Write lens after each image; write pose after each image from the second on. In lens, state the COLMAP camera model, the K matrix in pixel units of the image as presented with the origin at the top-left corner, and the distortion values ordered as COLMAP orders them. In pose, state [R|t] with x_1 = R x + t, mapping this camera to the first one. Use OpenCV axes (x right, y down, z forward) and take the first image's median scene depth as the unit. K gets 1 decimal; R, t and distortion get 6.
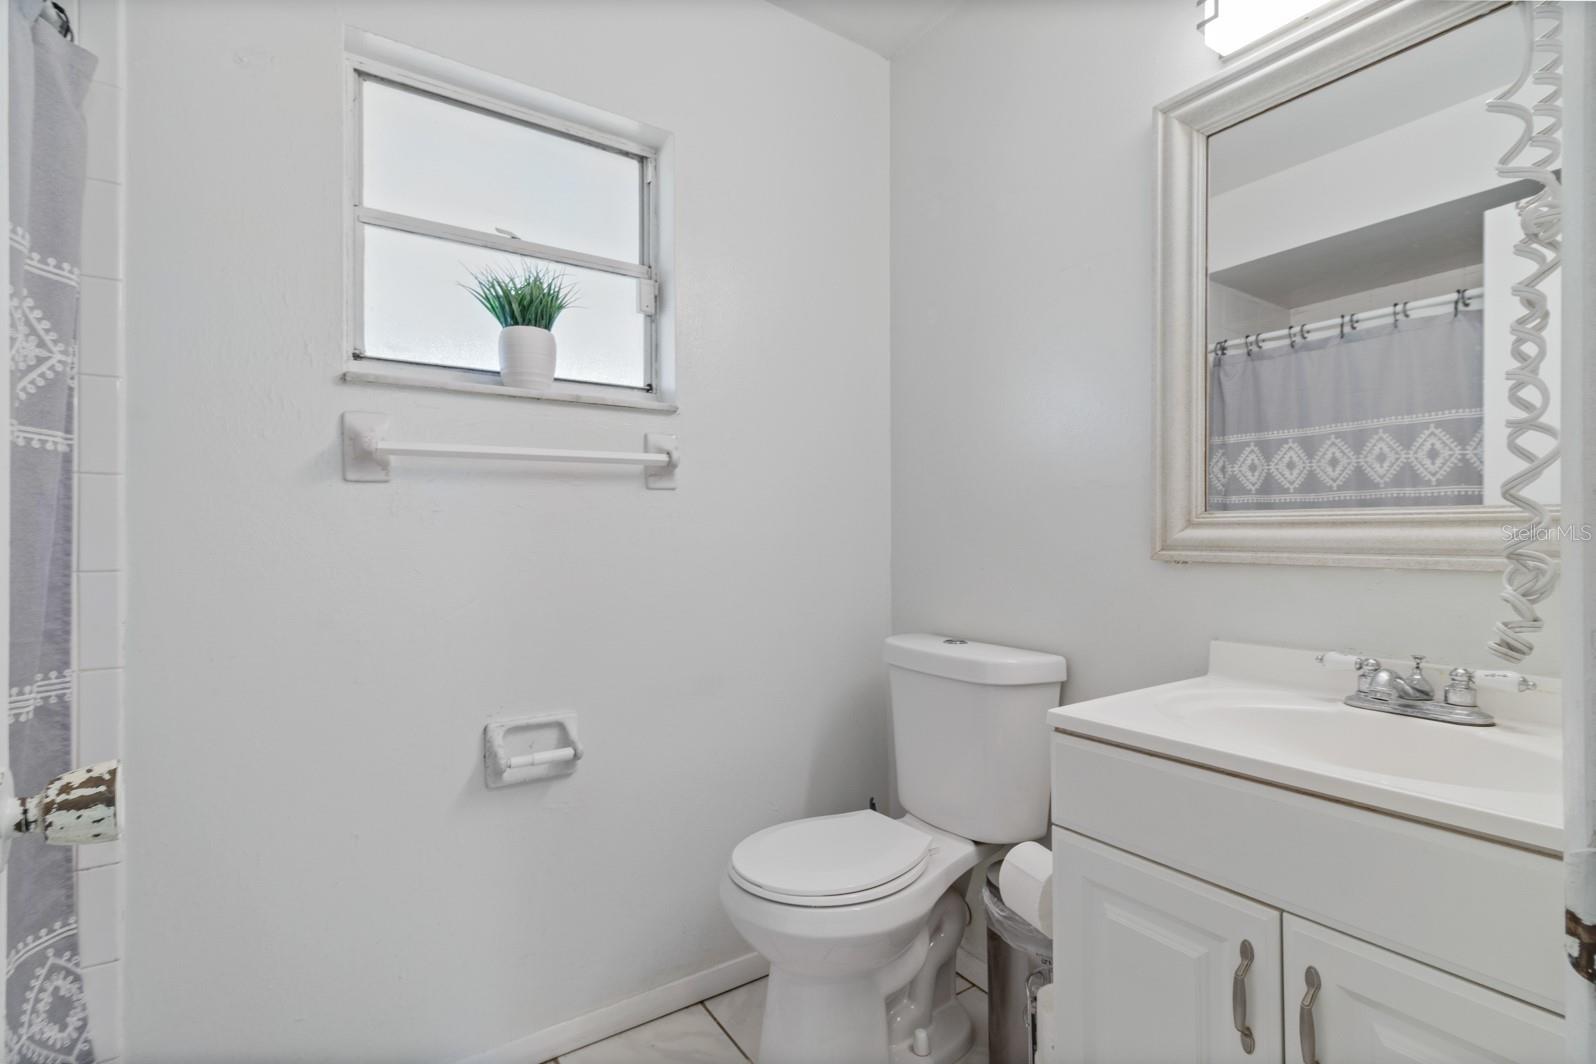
lens RADIAL K [[744.0, 0, 806.2], [0, 744.0, 528.9], [0, 0, 1]] dist [0.000955, 0.000720]
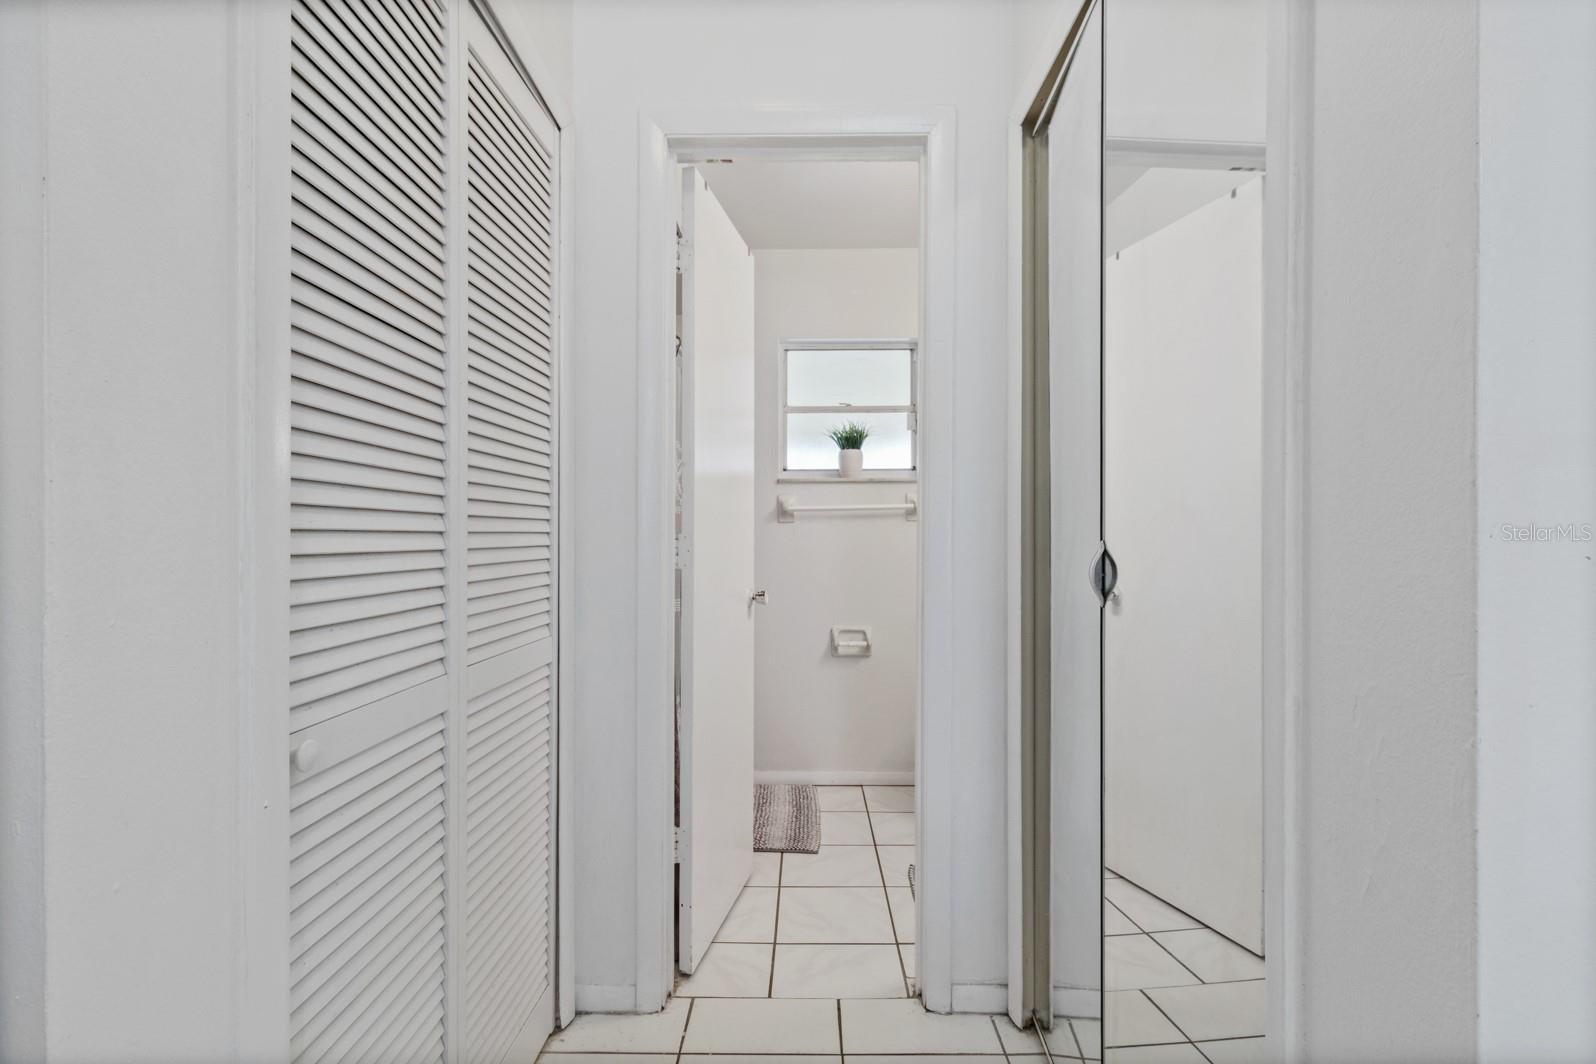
lens RADIAL K [[744.0, 0, 796.3], [0, 744.0, 540.0], [0, 0, 1]] dist [0.000955, 0.000720]
pose [[0.818925, -0.012105, -0.573772, 0.744247], [0.006722, 0.999911, -0.011502, 0.019010], [0.573861, 0.005563, 0.818934, -0.873056]]
